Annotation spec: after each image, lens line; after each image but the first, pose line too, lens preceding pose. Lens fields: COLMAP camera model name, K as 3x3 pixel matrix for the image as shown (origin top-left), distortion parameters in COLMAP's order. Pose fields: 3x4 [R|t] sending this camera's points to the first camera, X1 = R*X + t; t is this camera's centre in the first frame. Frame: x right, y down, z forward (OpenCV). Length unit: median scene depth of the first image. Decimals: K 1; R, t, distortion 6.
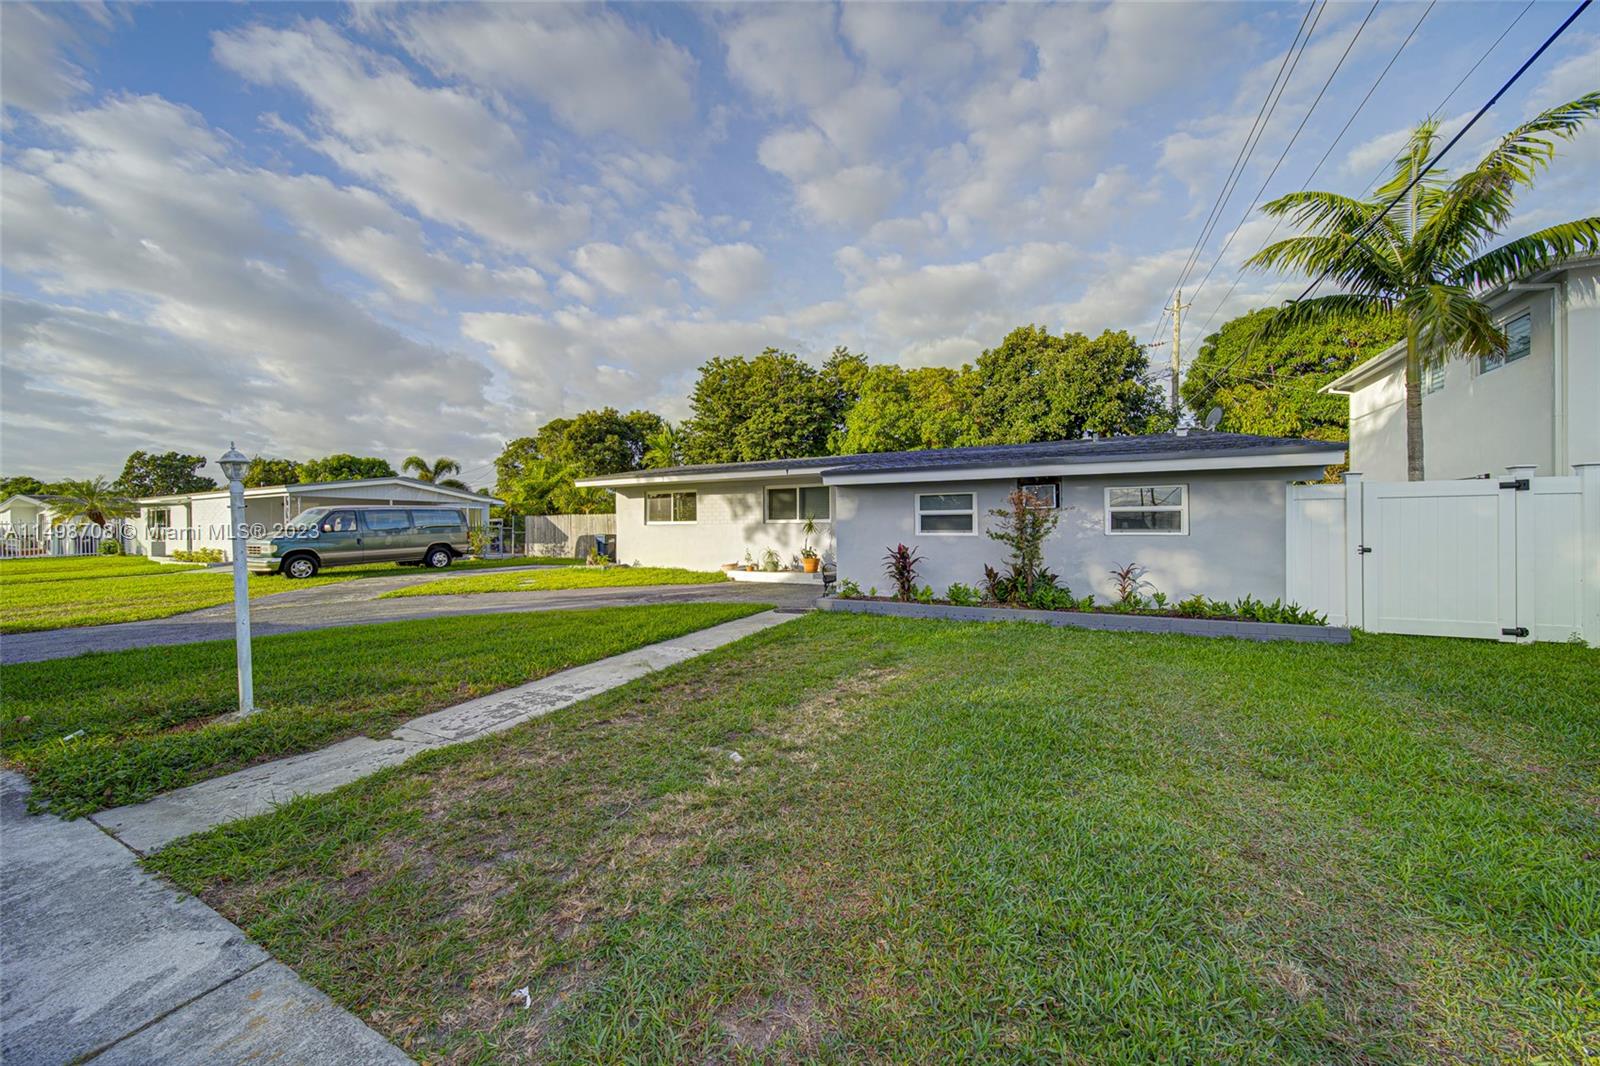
lens RADIAL K [[563.7, 0, 805.4], [0, 563.7, 529.4], [0, 0, 1]] dist [-0.000444, -0.000123]
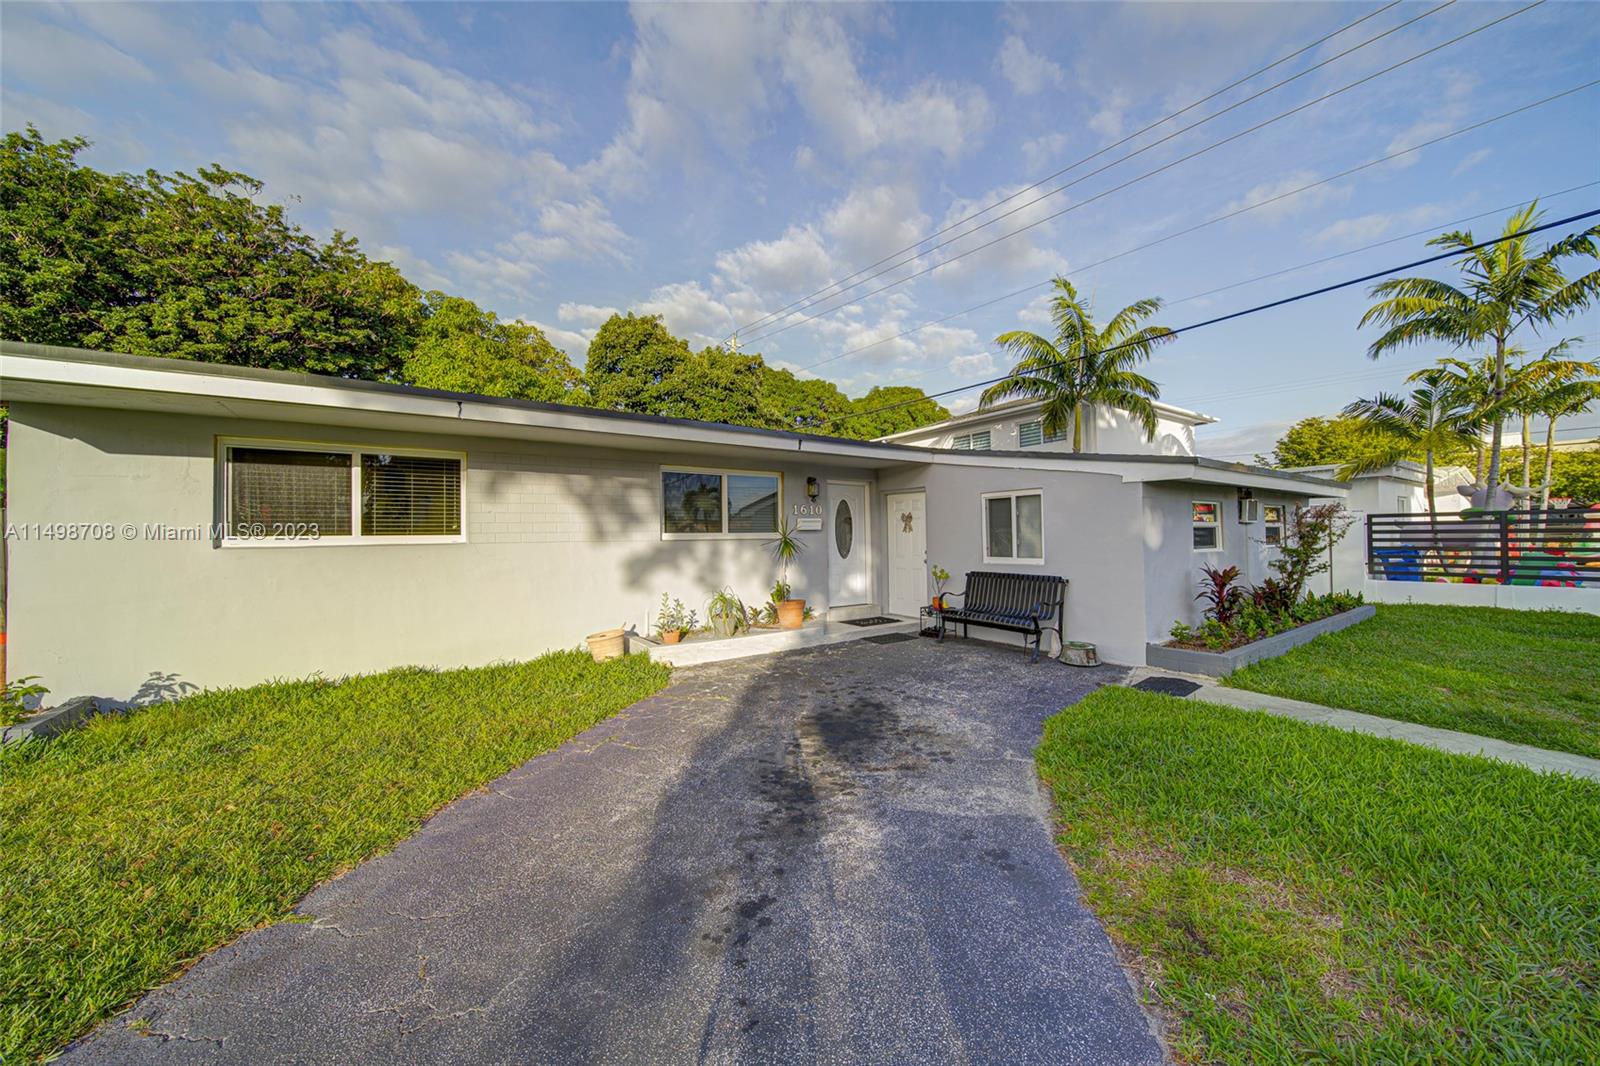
lens RADIAL K [[563.7, 0, 805.4], [0, 563.7, 529.4], [0, 0, 1]] dist [-0.000444, -0.000123]
pose [[0.472219, 0.011887, 0.881401, -0.411188], [0.013500, 0.999694, -0.020715, -0.007217], [-0.881378, 0.021681, 0.471914, 0.594783]]
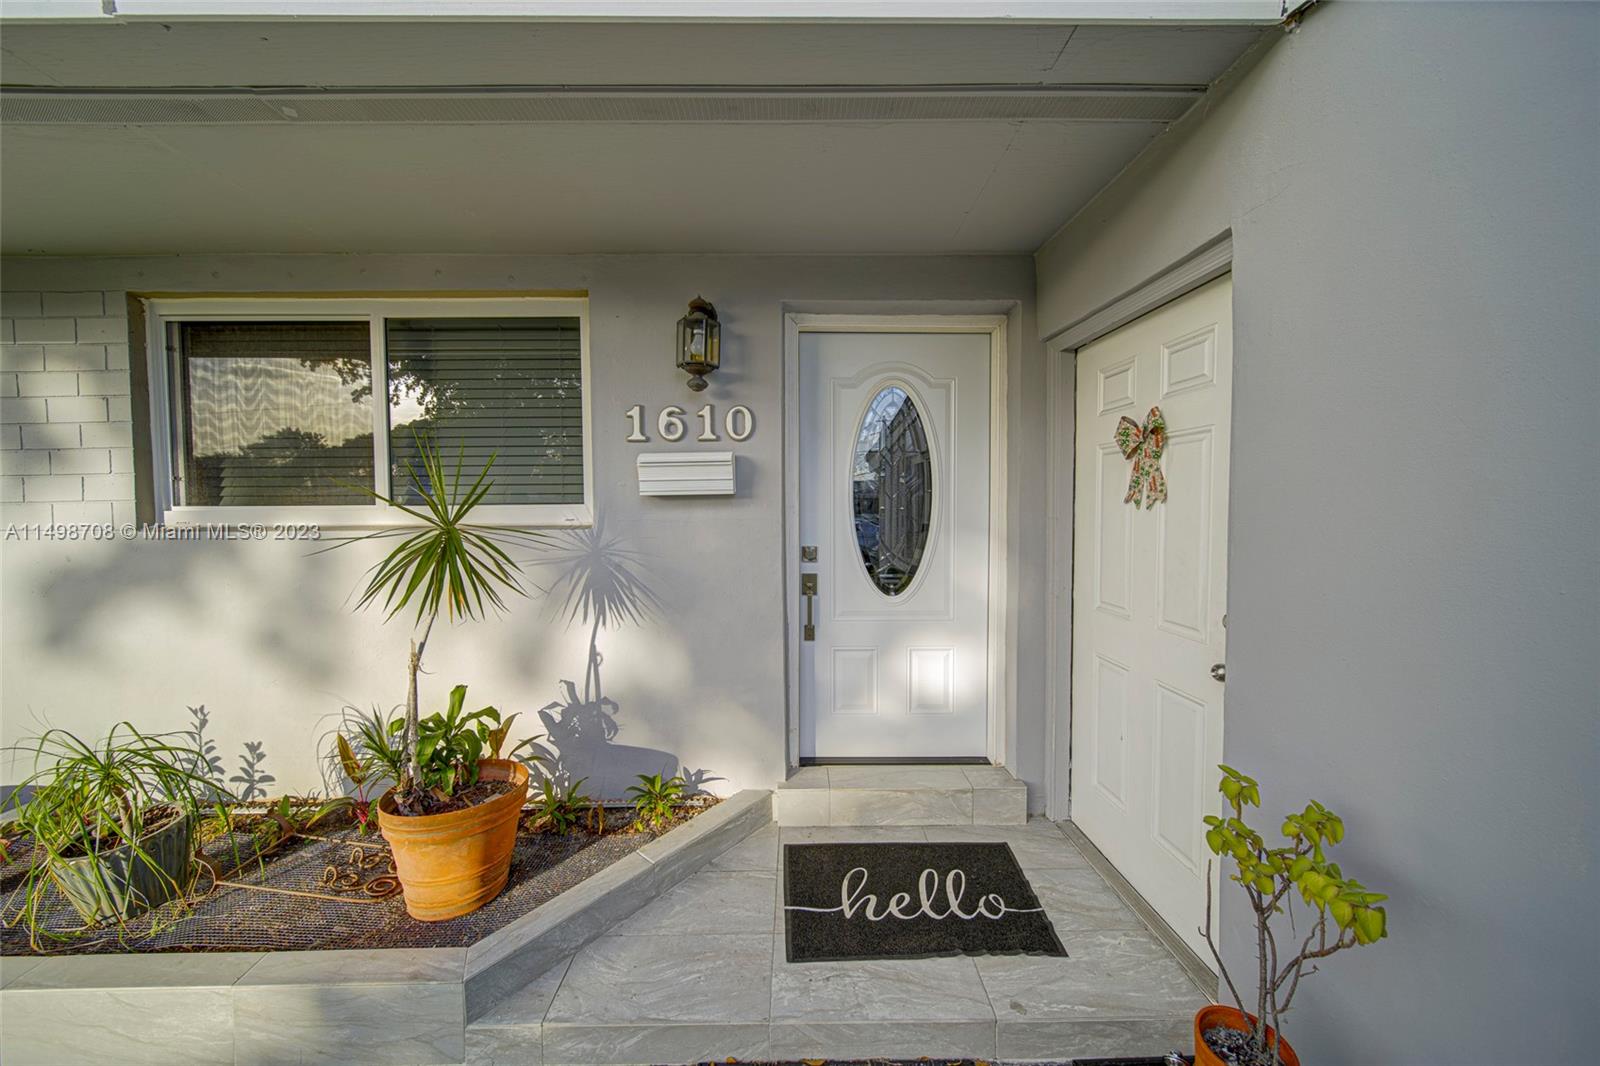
lens RADIAL K [[596.0, 0, 800.0], [0, 596.0, 533.0], [0, 0, 1]] dist [-0.000664, -0.000126]
pose [[0.896714, -0.014486, 0.442374, 0.015033], [0.000400, 0.999490, 0.031920, -0.010713], [-0.442611, -0.028446, 0.896262, 0.685229]]
